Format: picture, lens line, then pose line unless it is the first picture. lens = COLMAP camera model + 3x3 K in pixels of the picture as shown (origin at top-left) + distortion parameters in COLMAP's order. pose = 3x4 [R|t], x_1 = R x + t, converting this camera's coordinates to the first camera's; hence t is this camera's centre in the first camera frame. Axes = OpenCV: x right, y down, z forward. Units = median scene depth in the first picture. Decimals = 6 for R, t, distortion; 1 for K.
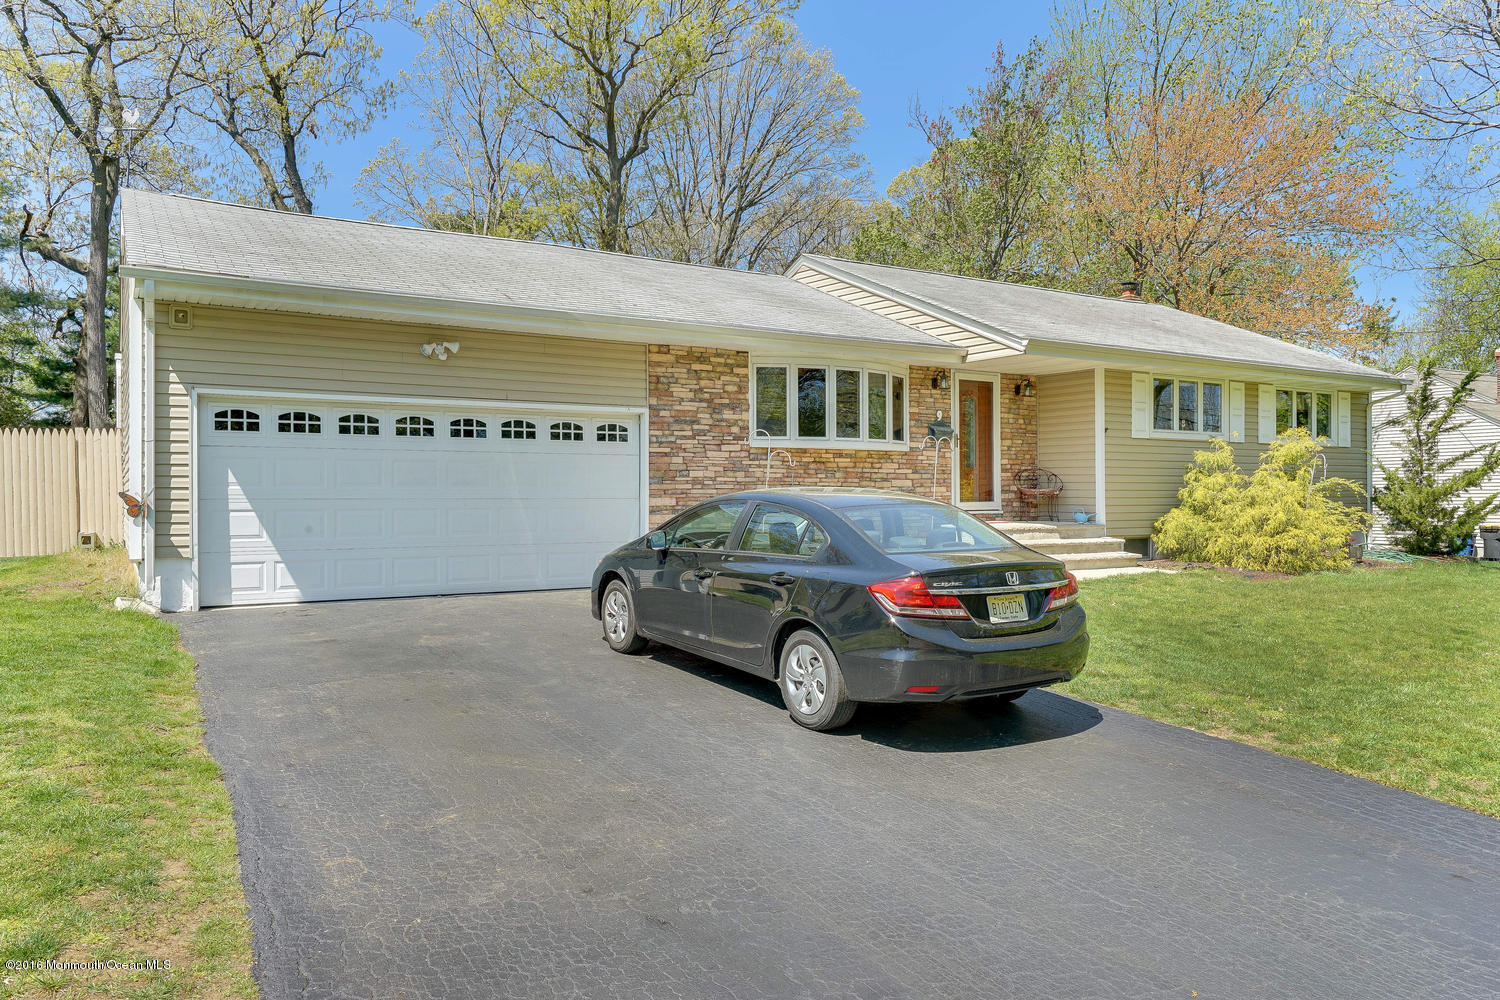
lens RADIAL K [[914.4, 0, 696.8], [0, 914.4, 502.3], [0, 0, 1]] dist [0.000169, 0.000218]
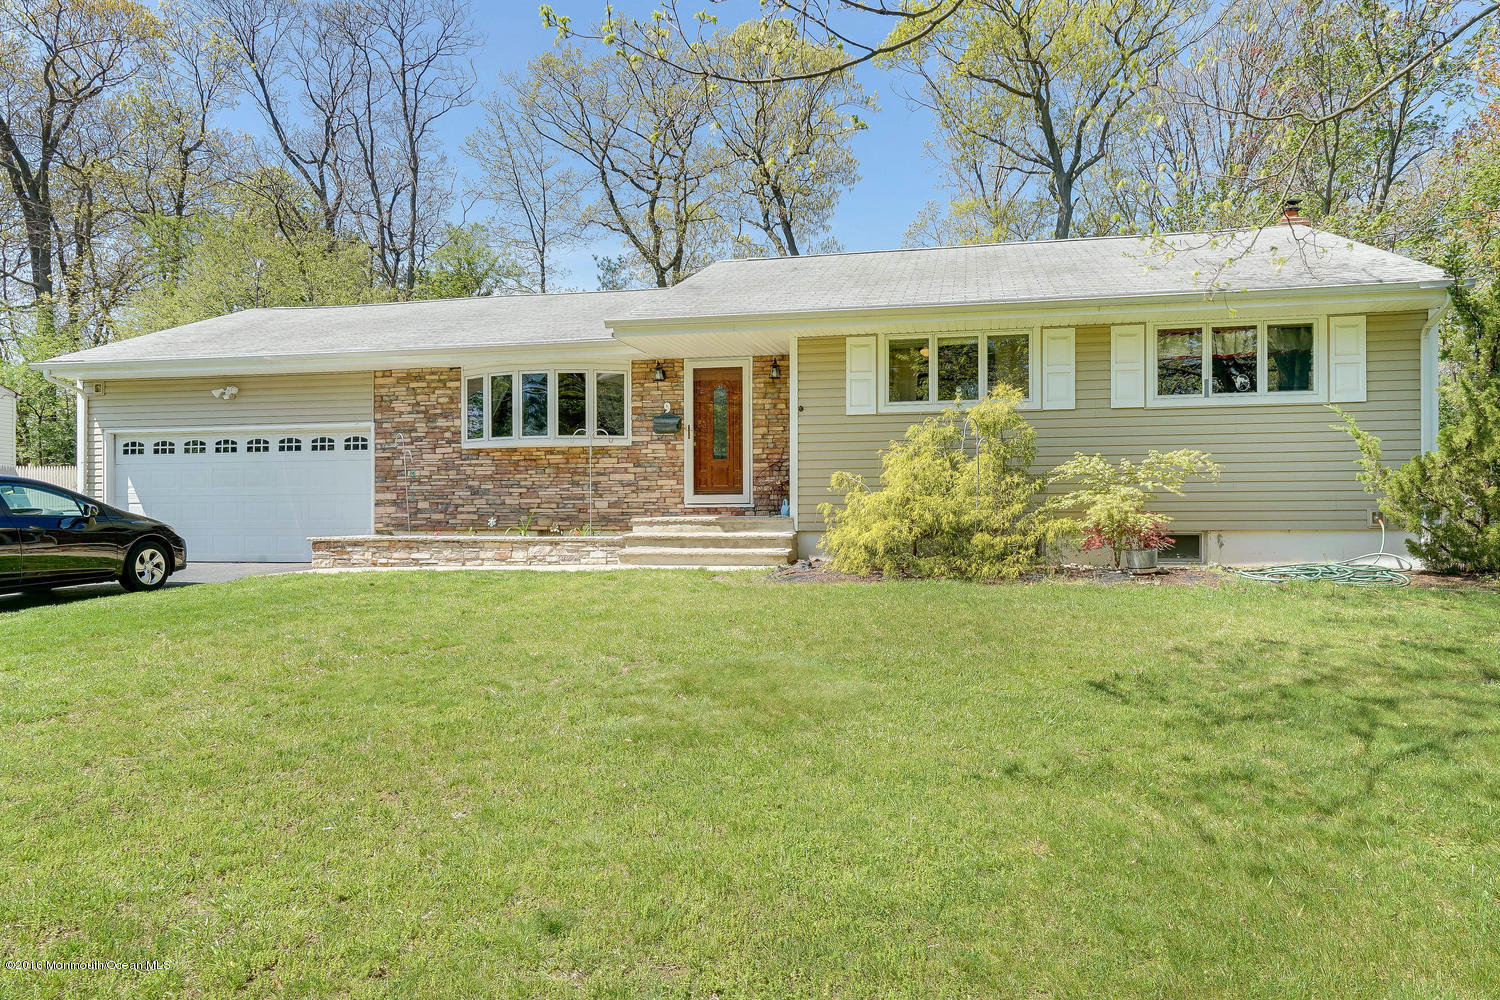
lens RADIAL K [[832.7, 0, 812.3], [0, 832.7, 521.2], [0, 0, 1]] dist [0.000852, 0.000063]
pose [[0.793397, 0.000447, -0.608704, 1.034365], [-0.000549, 1.000000, 0.000019, 0.030462], [0.608704, 0.000319, 0.793397, 0.421408]]
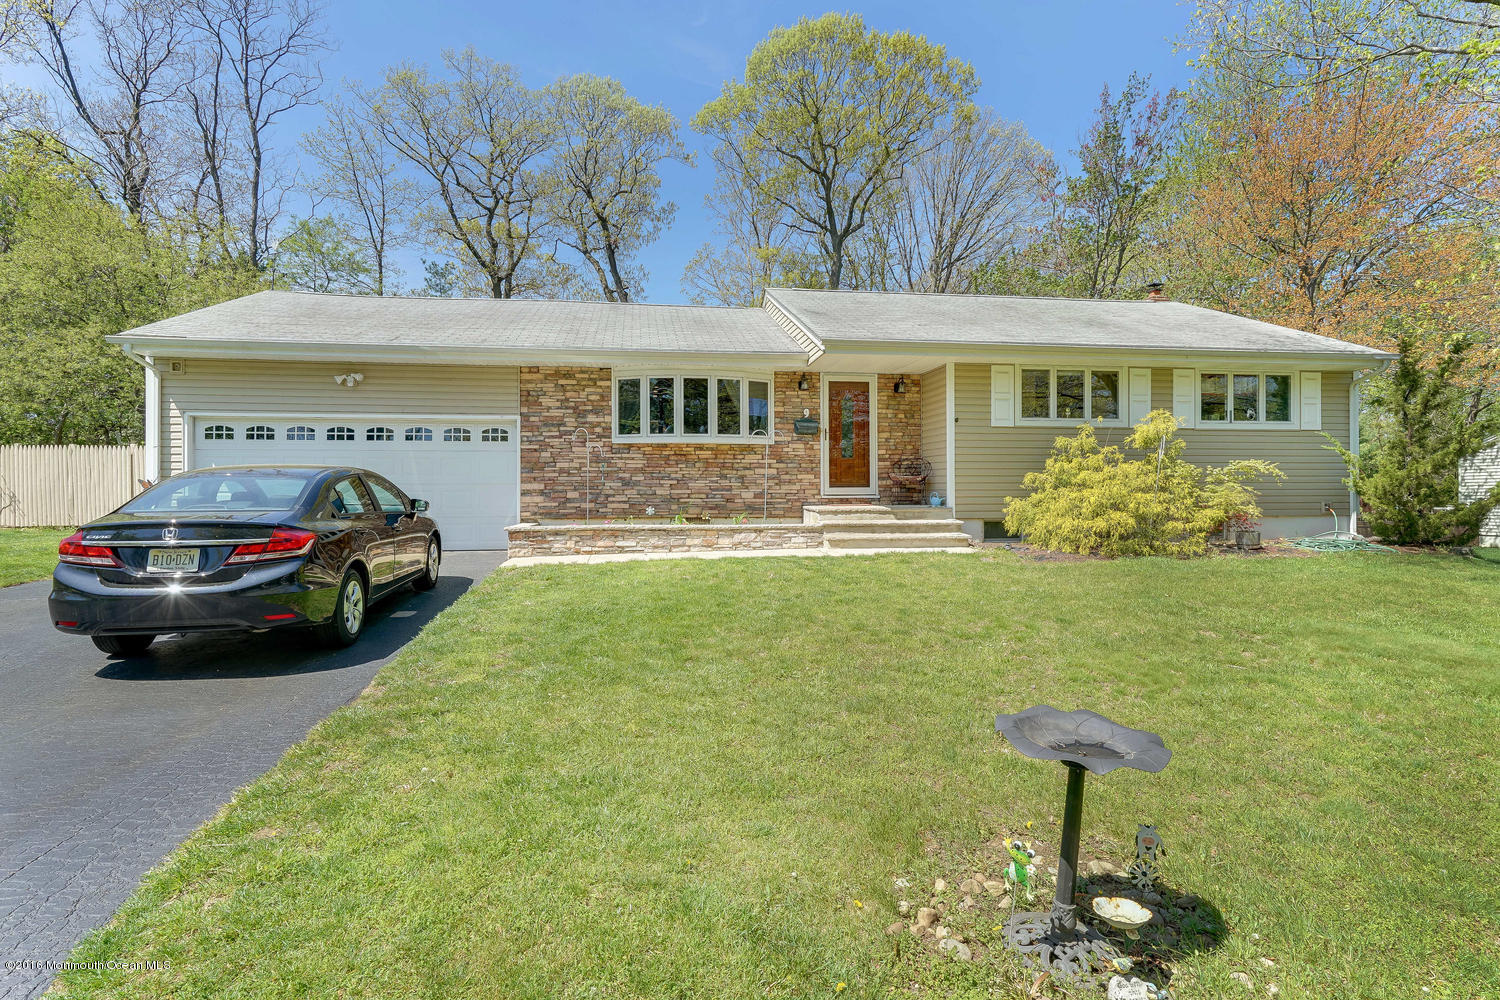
lens RADIAL K [[673.1, 0, 750.0], [0, 673.1, 500.0], [0, 0, 1]] dist [-0.000514, 0.000916]
pose [[0.937591, 0.001232, -0.347737, 0.547281], [-0.000861, 0.999999, 0.001222, 0.016039], [0.347738, -0.000847, 0.937591, 0.190491]]
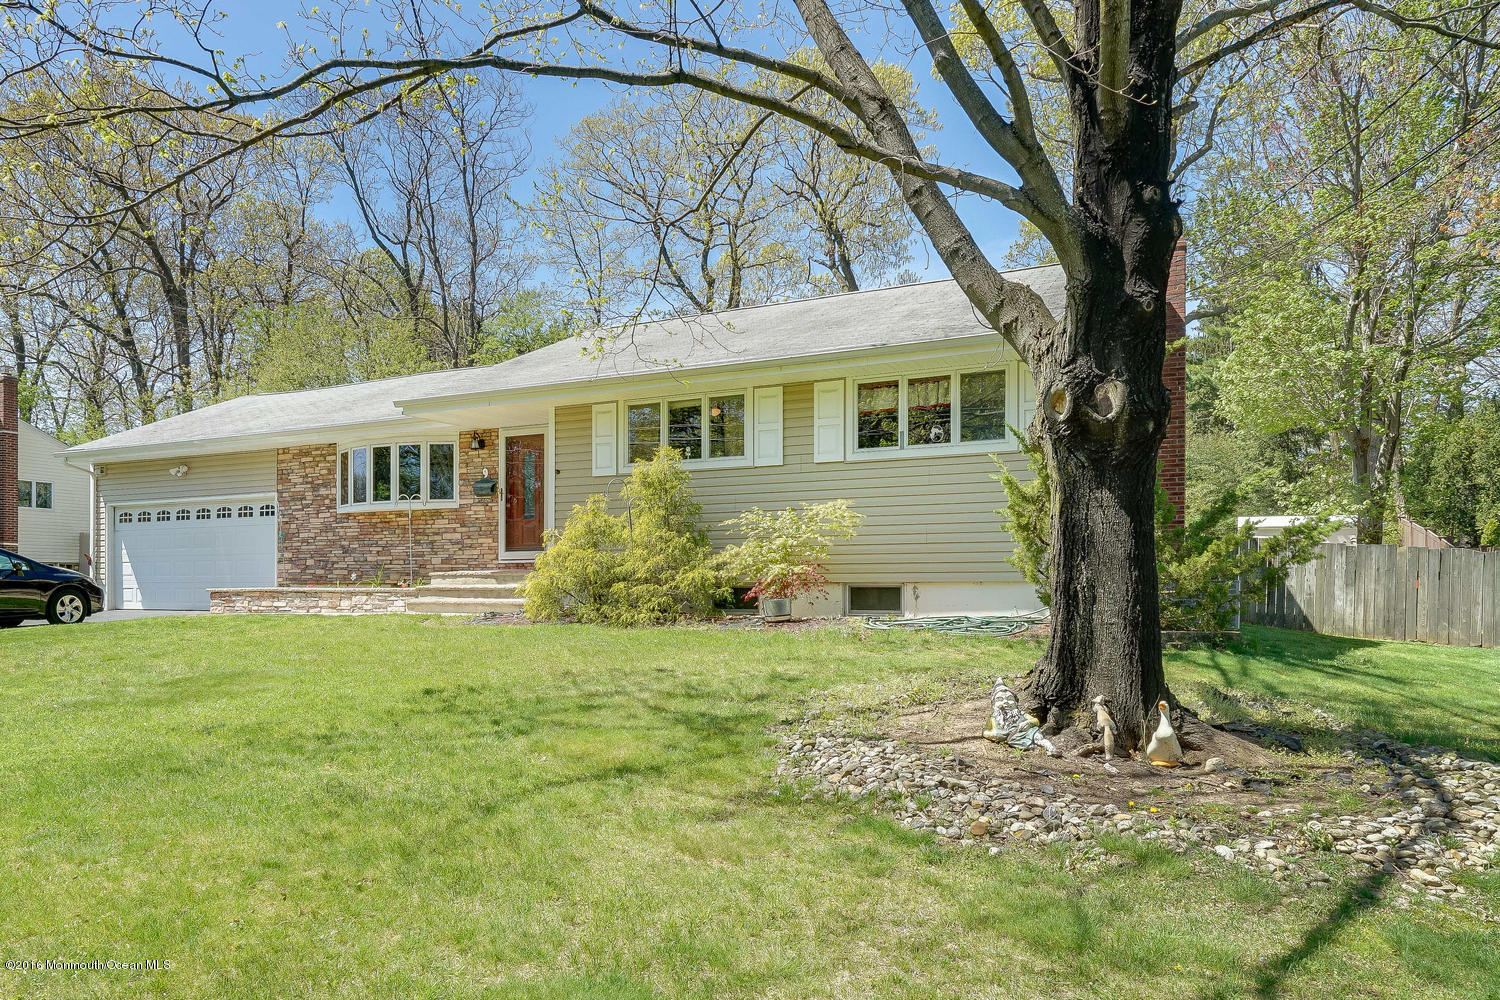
lens RADIAL K [[922.3, 0, 721.4], [0, 922.3, 584.9], [0, 0, 1]] dist [0.000095, 0.001497]
pose [[0.606721, 0.001438, -0.794914, 1.451075], [-0.002453, 0.999997, -0.000063, 0.042298], [0.794911, 0.001988, 0.606723, 0.612439]]
